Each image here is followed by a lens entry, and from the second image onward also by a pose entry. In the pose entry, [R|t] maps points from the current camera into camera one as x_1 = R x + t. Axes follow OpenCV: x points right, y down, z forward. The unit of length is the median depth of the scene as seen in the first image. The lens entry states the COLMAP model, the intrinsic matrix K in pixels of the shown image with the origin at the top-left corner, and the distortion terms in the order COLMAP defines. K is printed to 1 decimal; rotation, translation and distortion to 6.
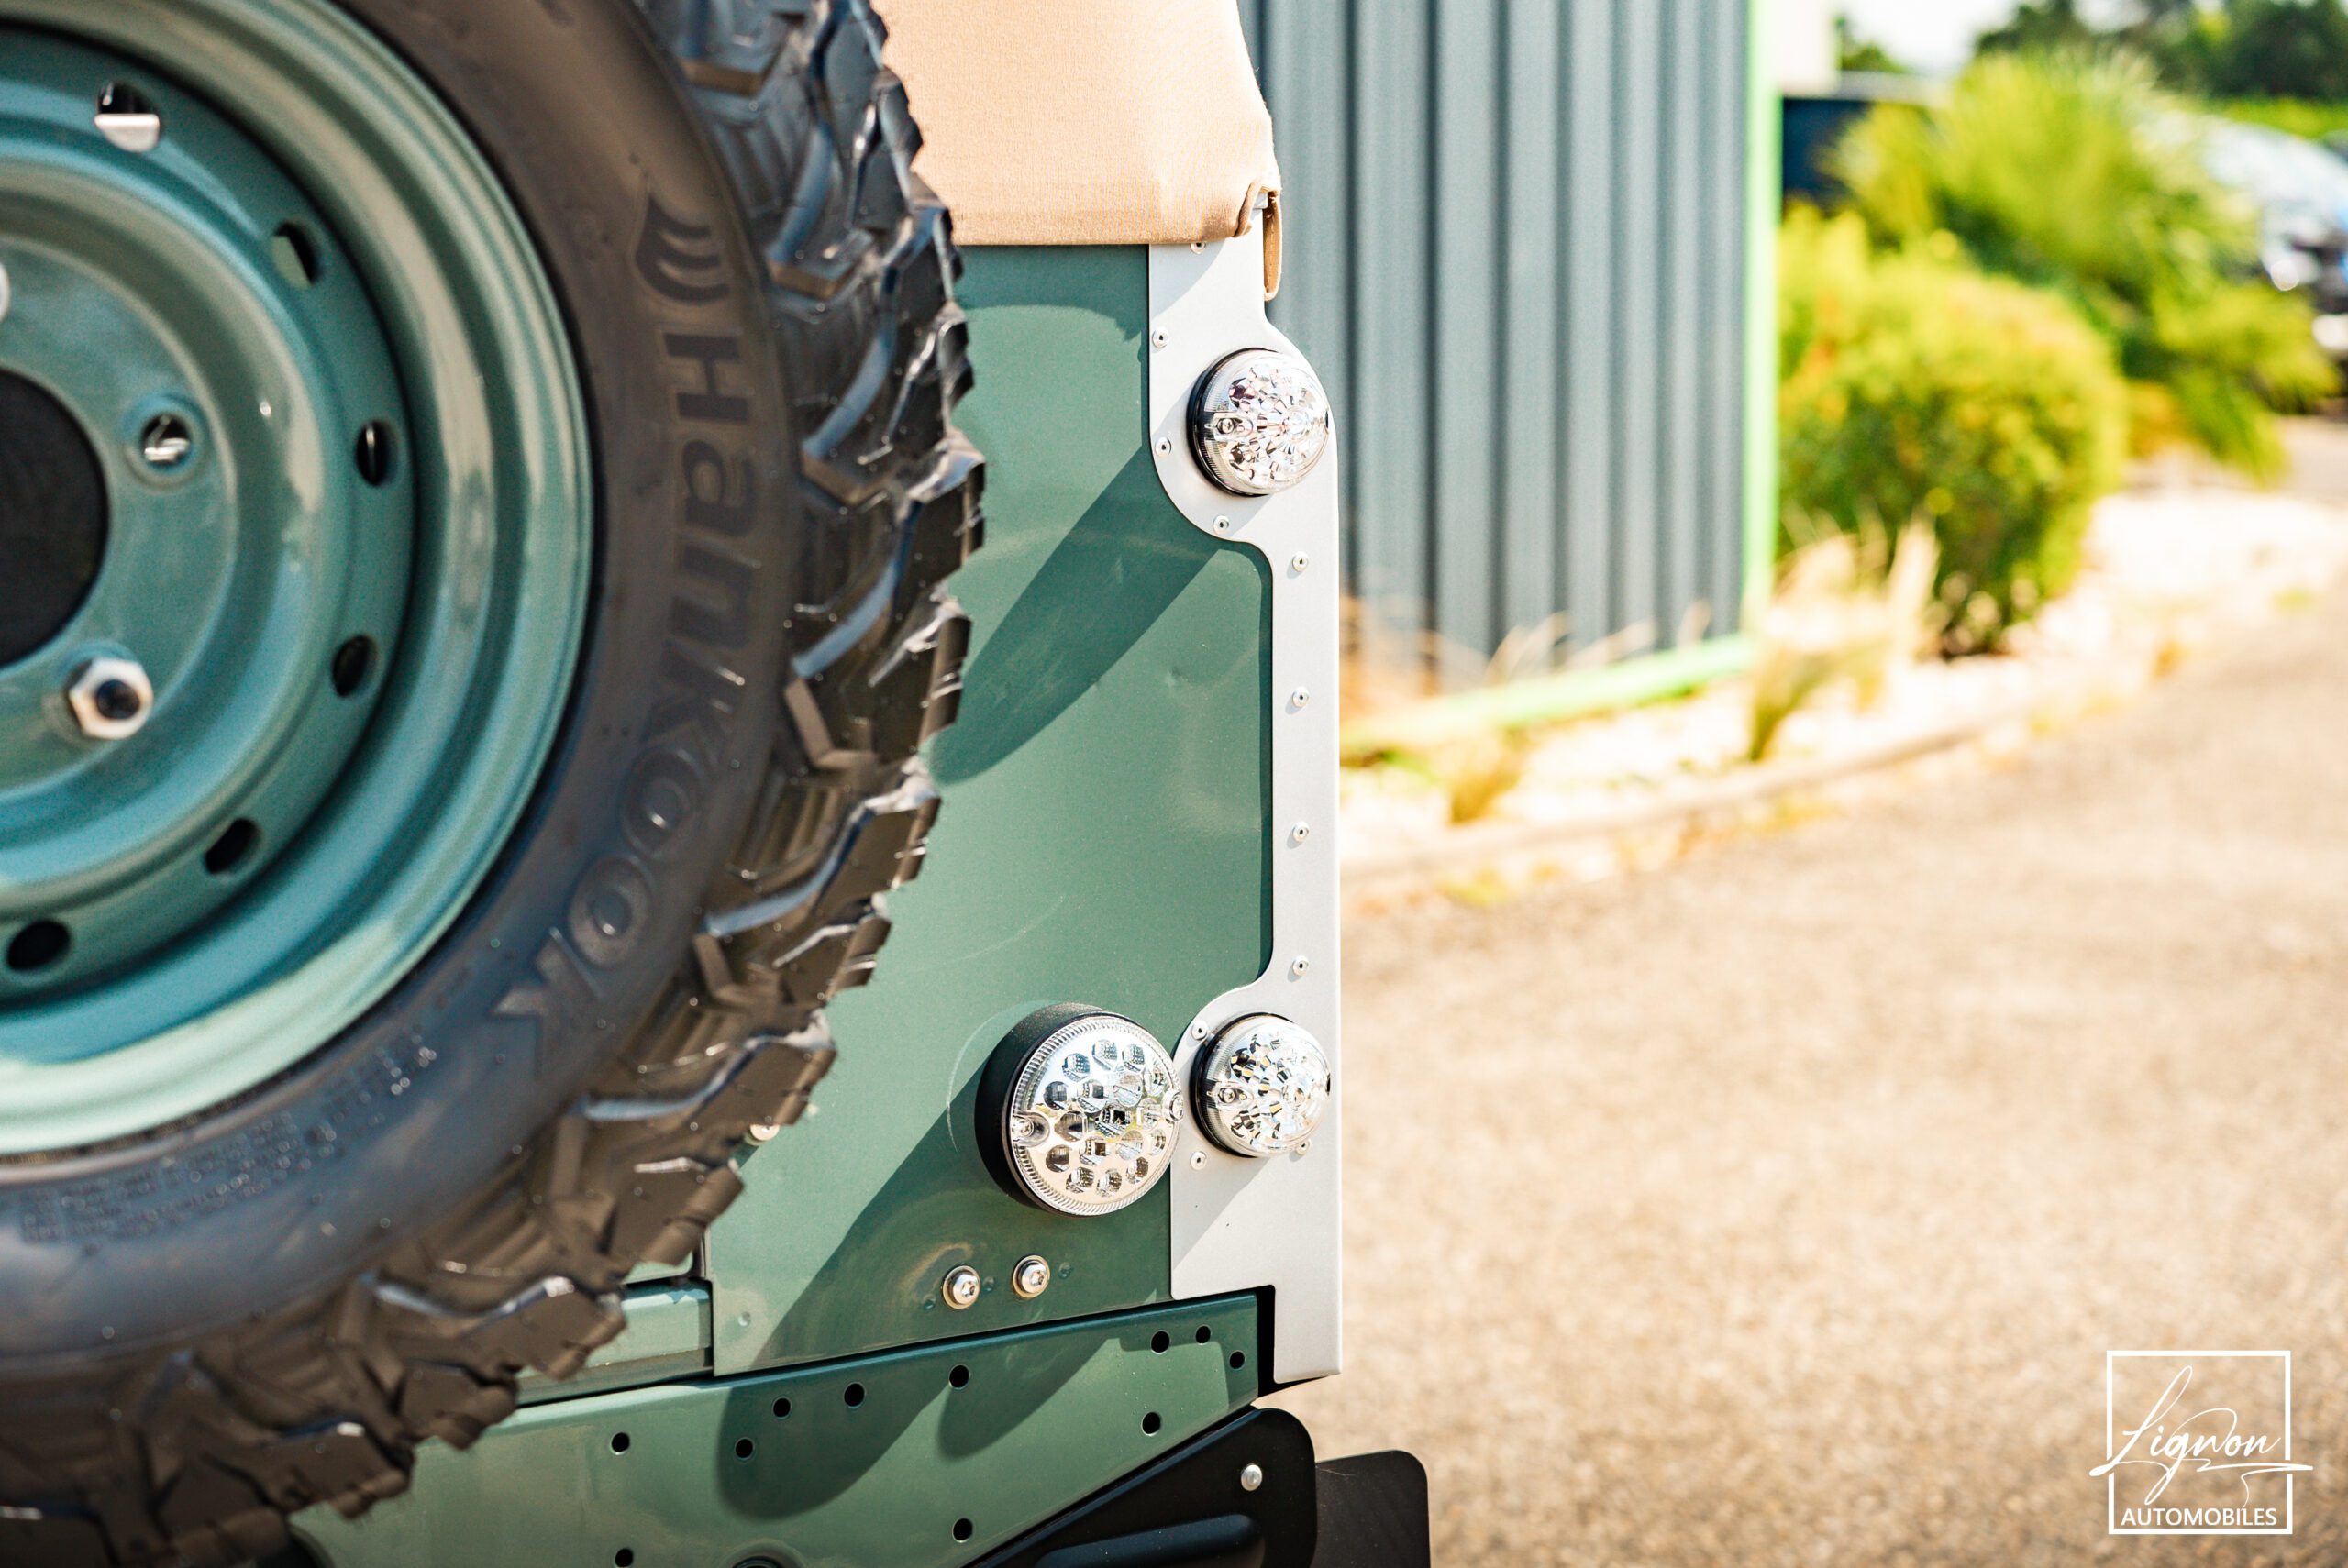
lens RADIAL K [[4520.3, 0, 1174.0], [0, 4520.3, 784.0], [0, 0, 1]] dist [-0.029909, 0.450289]
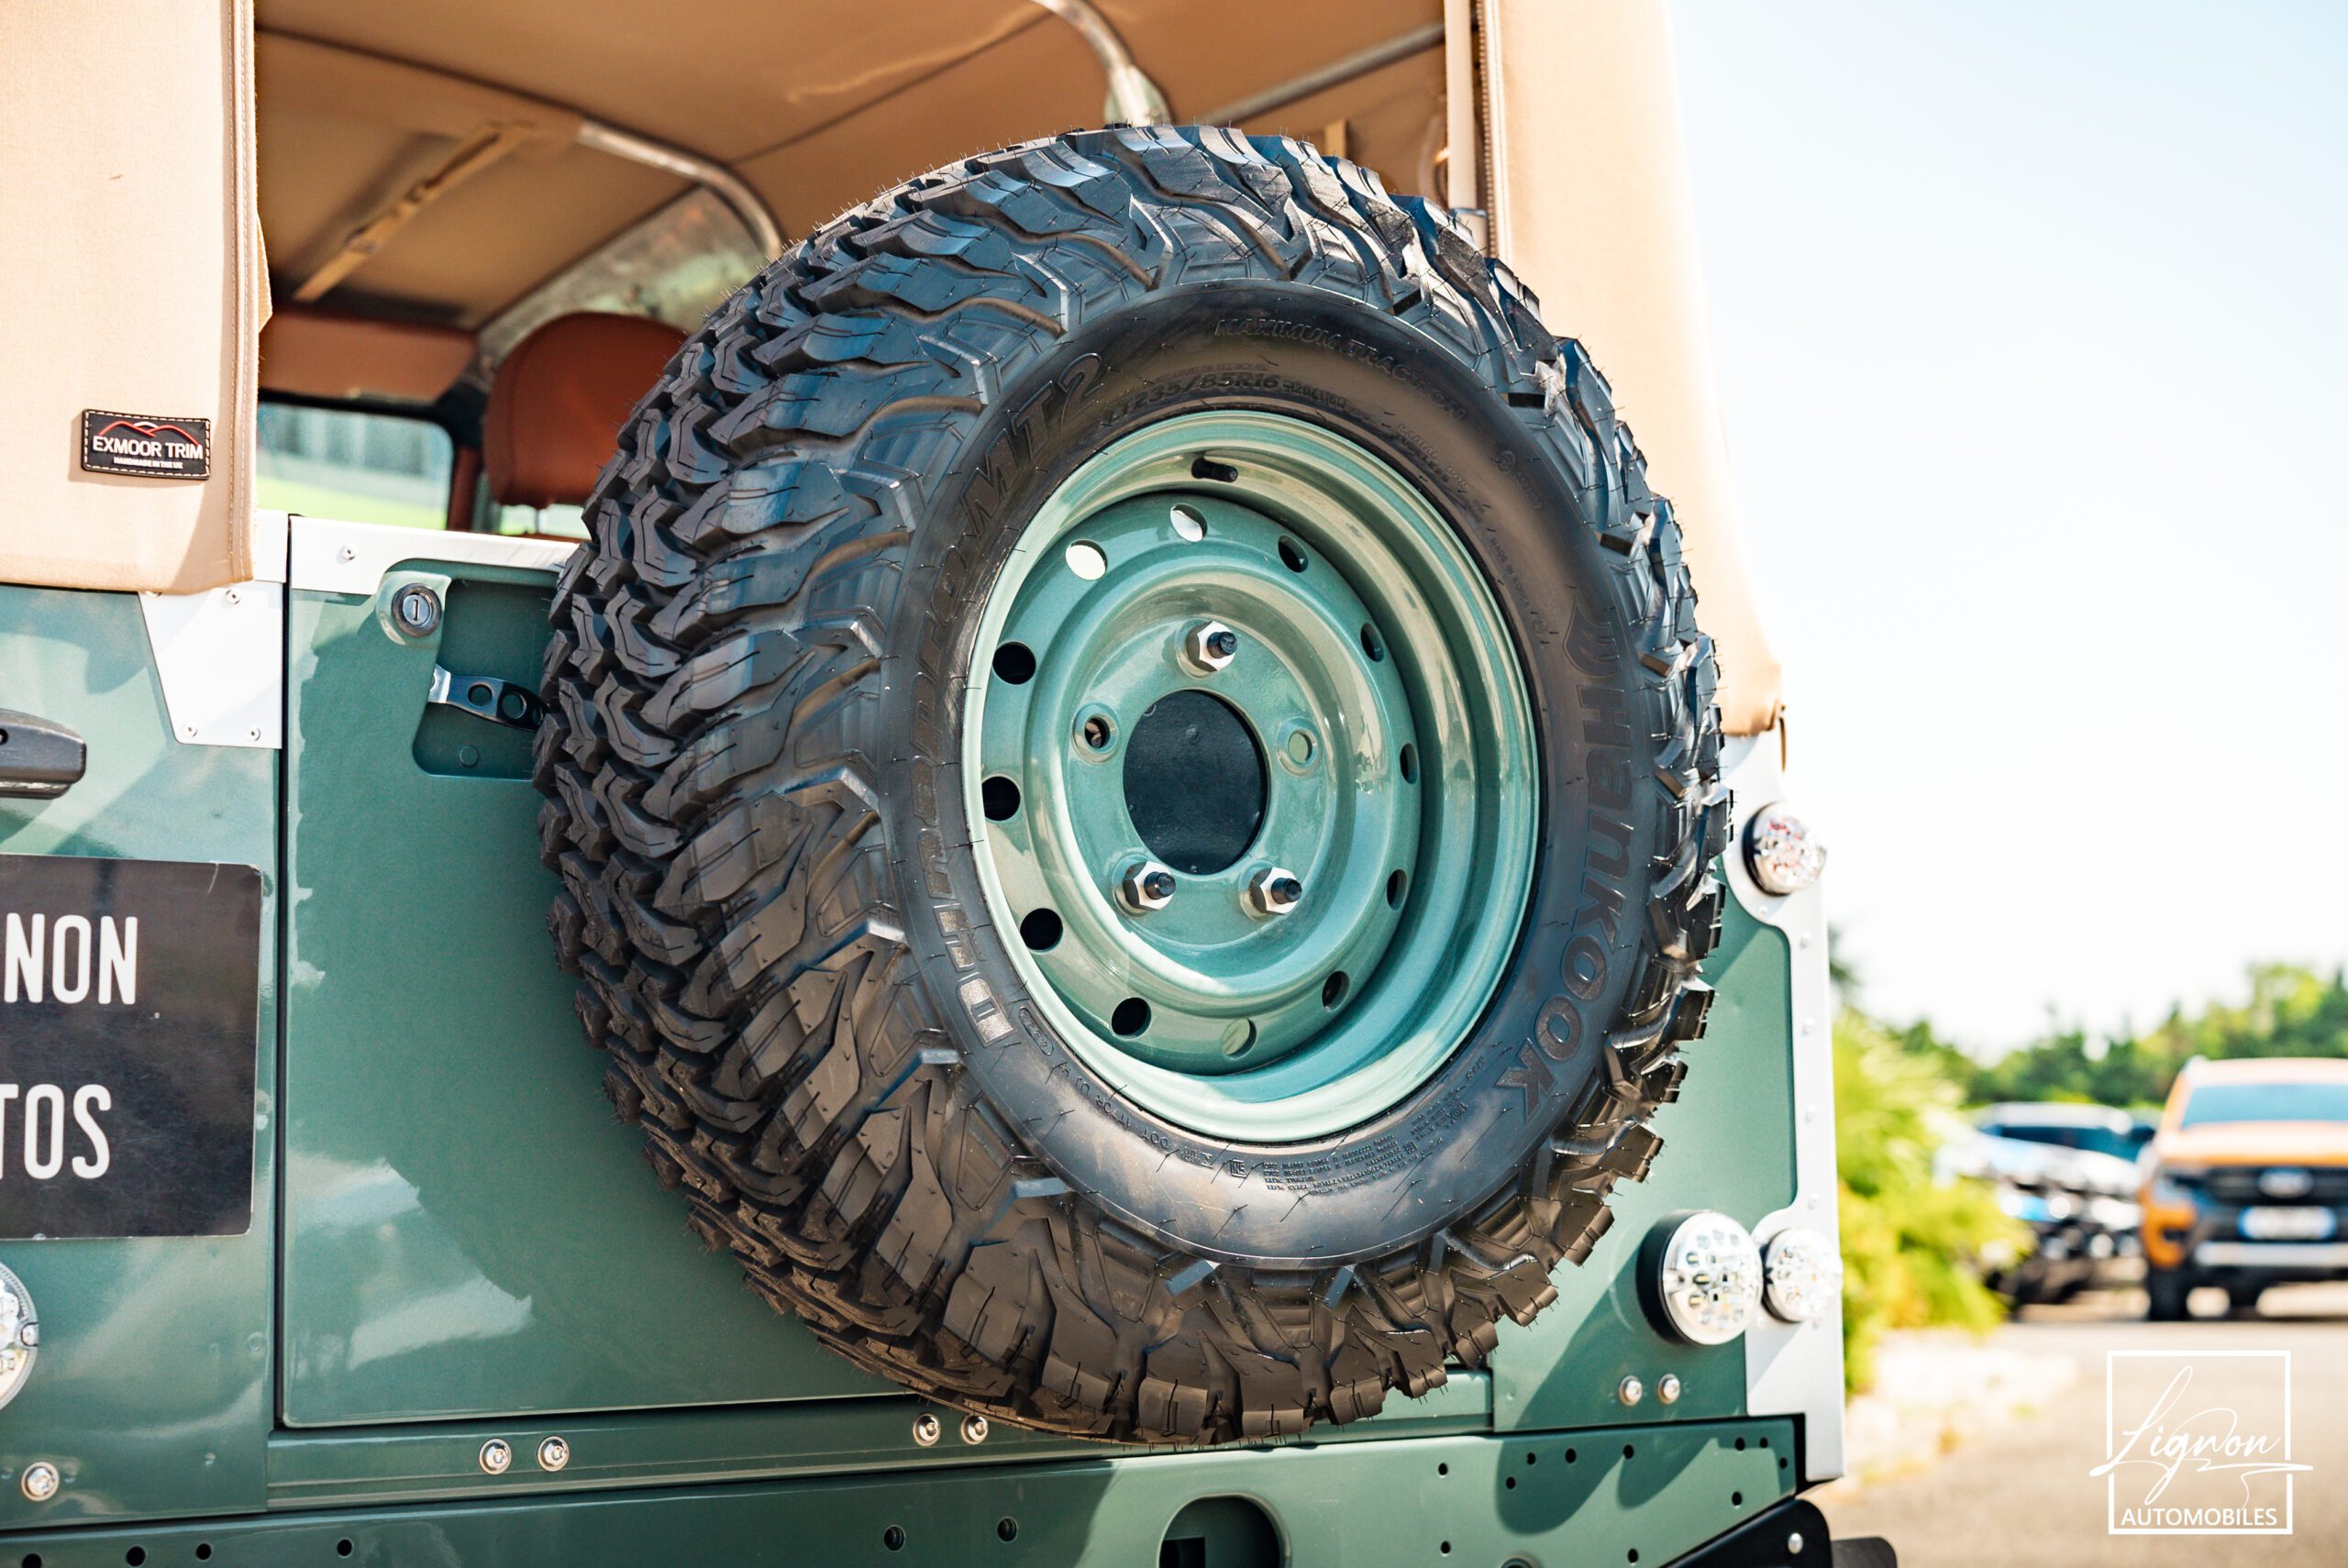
lens RADIAL K [[3747.4, 0, 1174.0], [0, 3747.4, 784.0], [0, 0, 1]] dist [0.003666, -0.050496]
pose [[0.998646, -0.002723, 0.051946, -0.280933], [0.015040, 0.971089, -0.238242, 0.222616], [-0.049795, 0.238700, 0.969816, -0.295560]]
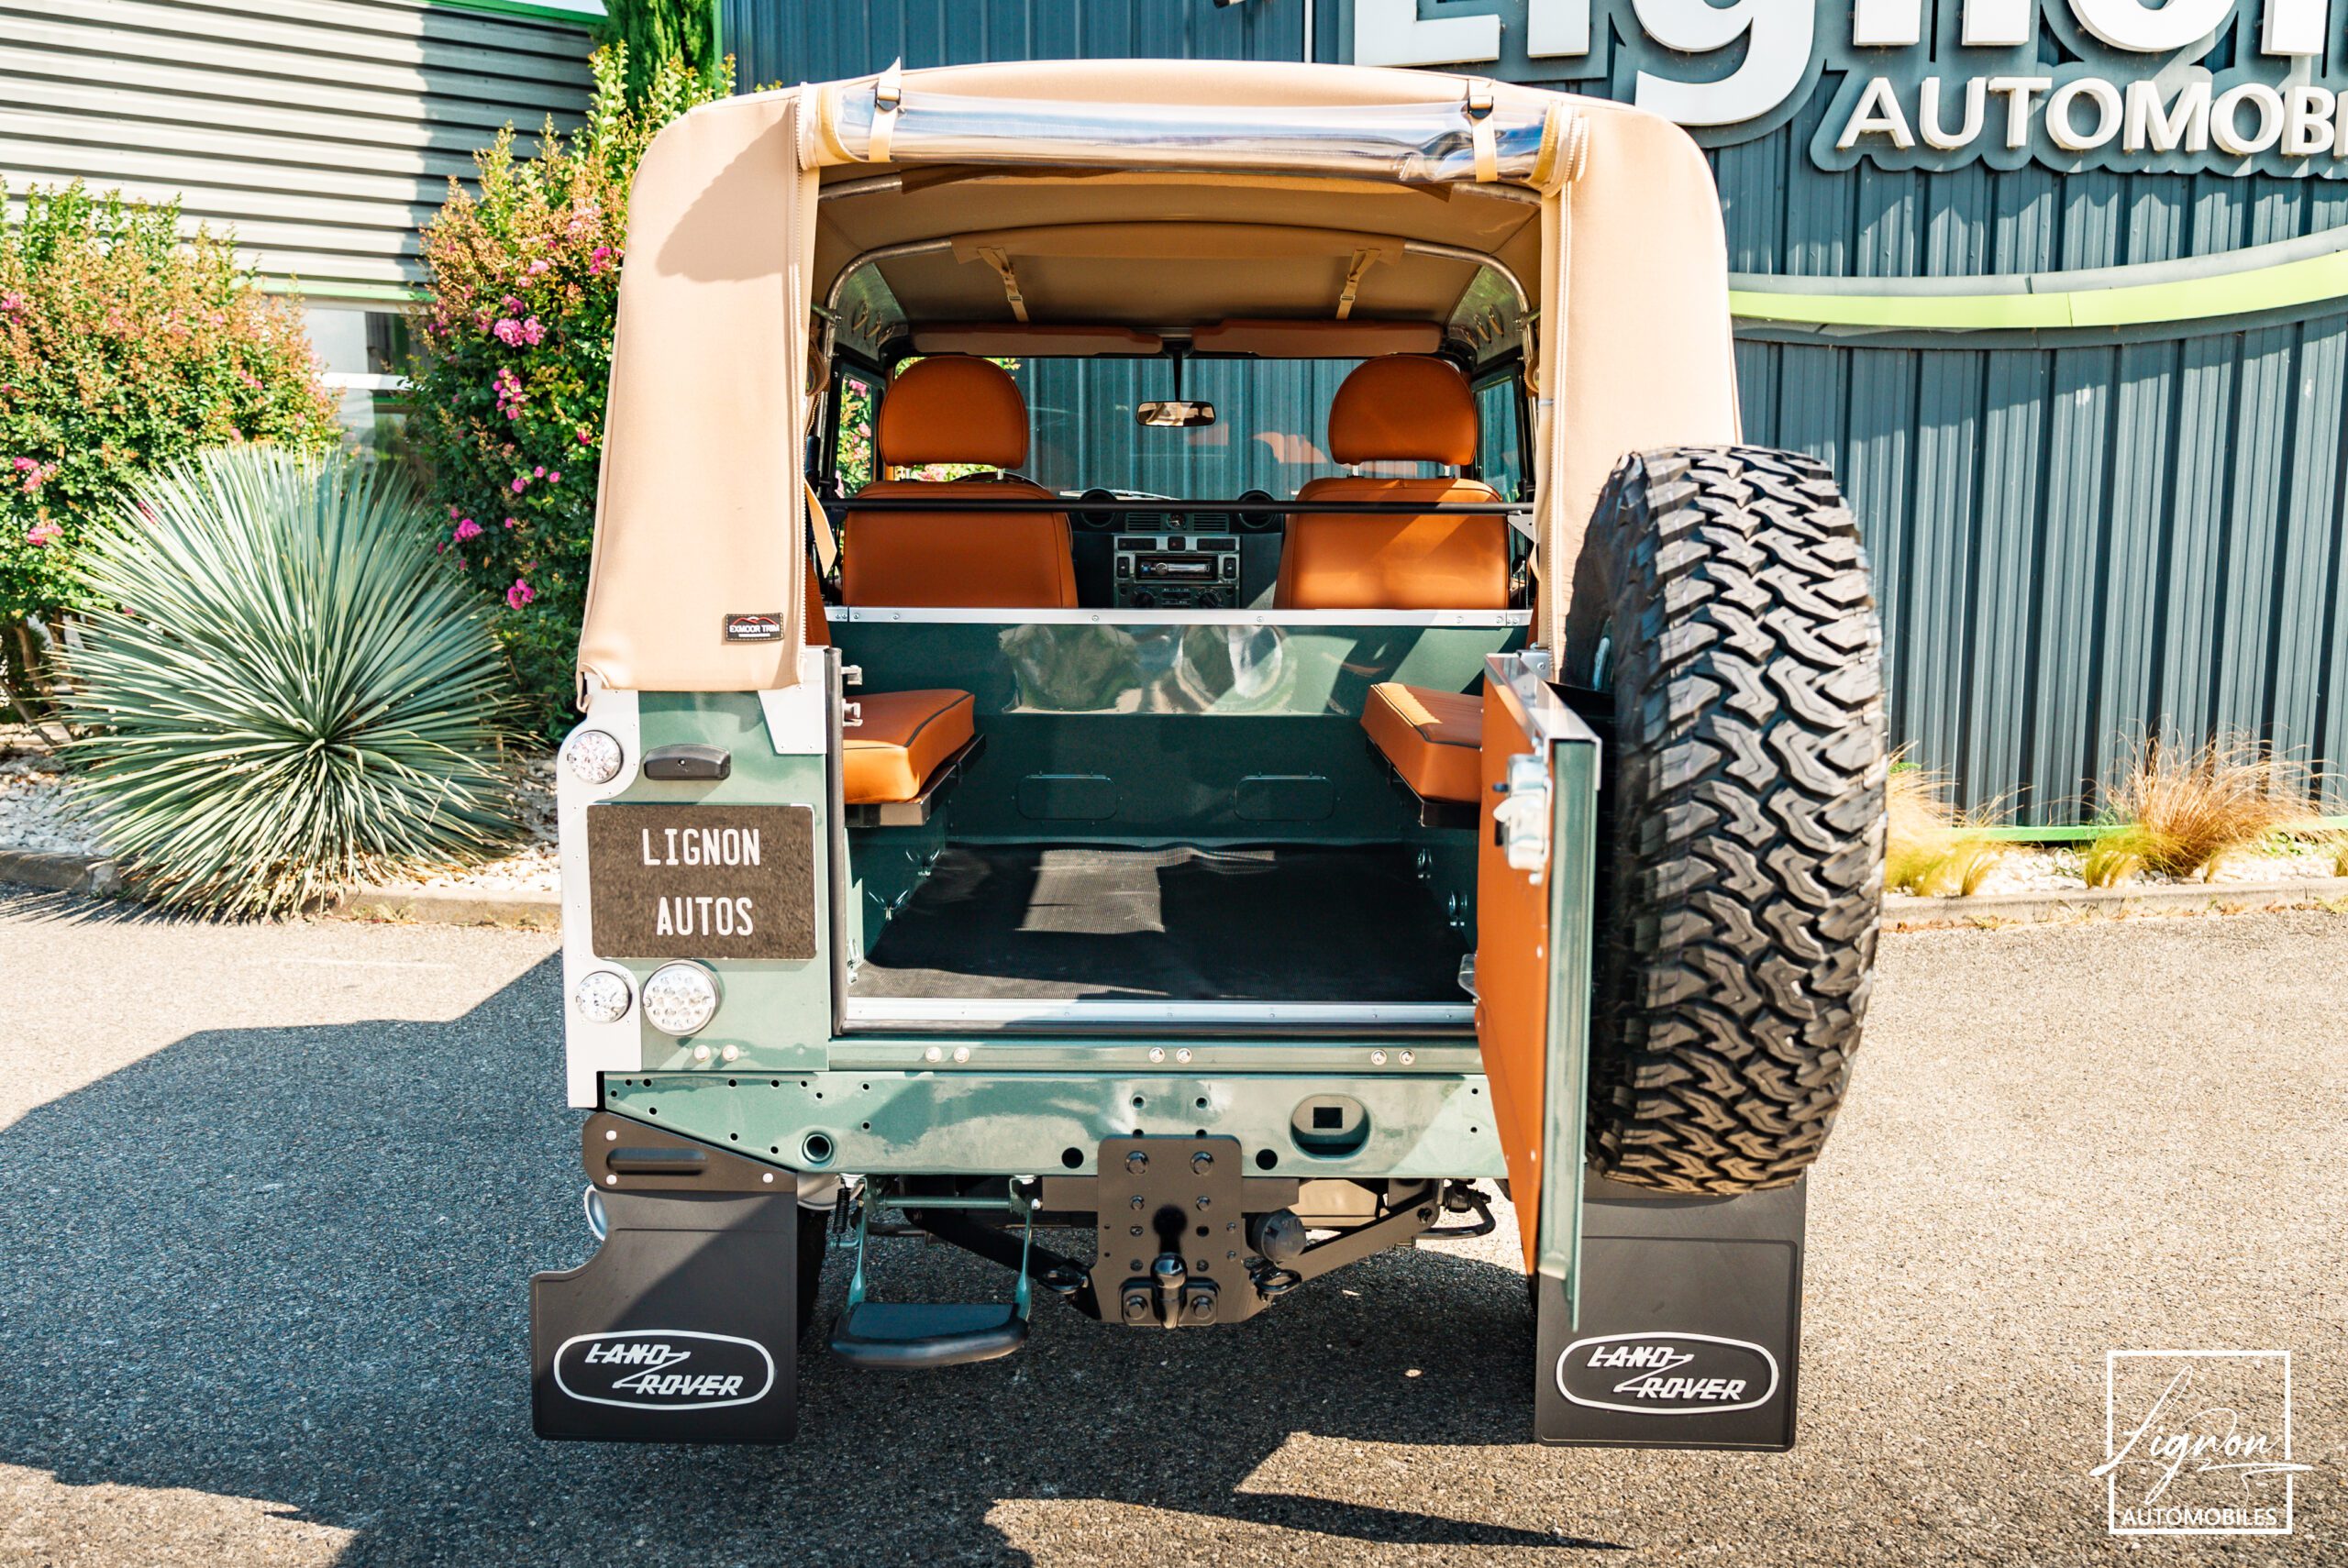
lens RADIAL K [[1922.7, 0, 1174.0], [0, 1922.7, 784.0], [0, 0, 1]] dist [-0.004334, 0.010857]
pose [[0.827671, 0.088355, -0.554215, 0.399681], [-0.083264, 0.995933, 0.034428, -0.083716], [0.555003, 0.017651, 0.831661, -0.169804]]
